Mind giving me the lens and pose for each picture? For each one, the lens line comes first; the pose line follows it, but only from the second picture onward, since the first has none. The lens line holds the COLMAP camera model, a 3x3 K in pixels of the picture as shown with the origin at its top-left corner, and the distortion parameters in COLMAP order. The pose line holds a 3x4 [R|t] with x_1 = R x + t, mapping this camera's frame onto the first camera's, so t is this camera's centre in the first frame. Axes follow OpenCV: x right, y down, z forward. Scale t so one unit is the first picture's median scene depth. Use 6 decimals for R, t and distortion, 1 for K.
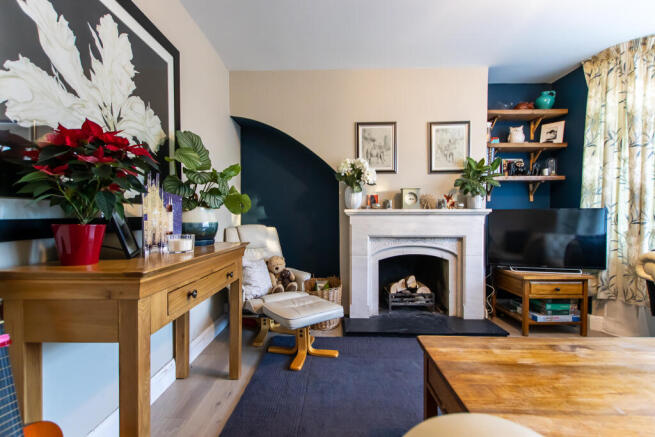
lens RADIAL K [[302.4, 0, 324.3], [0, 302.4, 228.6], [0, 0, 1]] dist [0.012475, -0.000804]
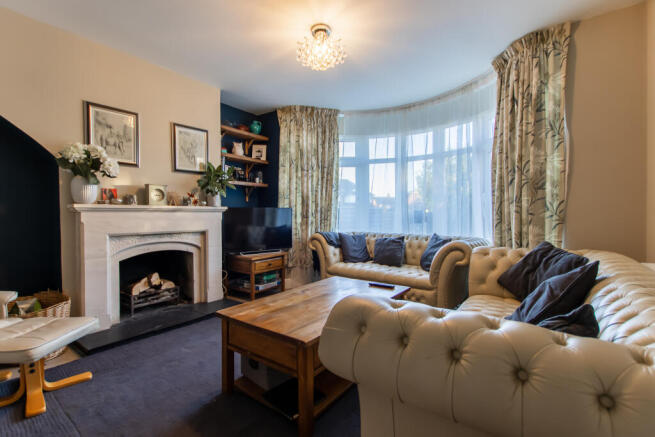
lens RADIAL K [[302.4, 0, 324.3], [0, 302.4, 228.6], [0, 0, 1]] dist [0.012475, -0.000804]
pose [[0.581289, -0.040205, 0.812703, -0.210518], [0.033229, 0.999118, 0.025661, 0.004308], [-0.813018, 0.012089, 0.582113, -0.027643]]
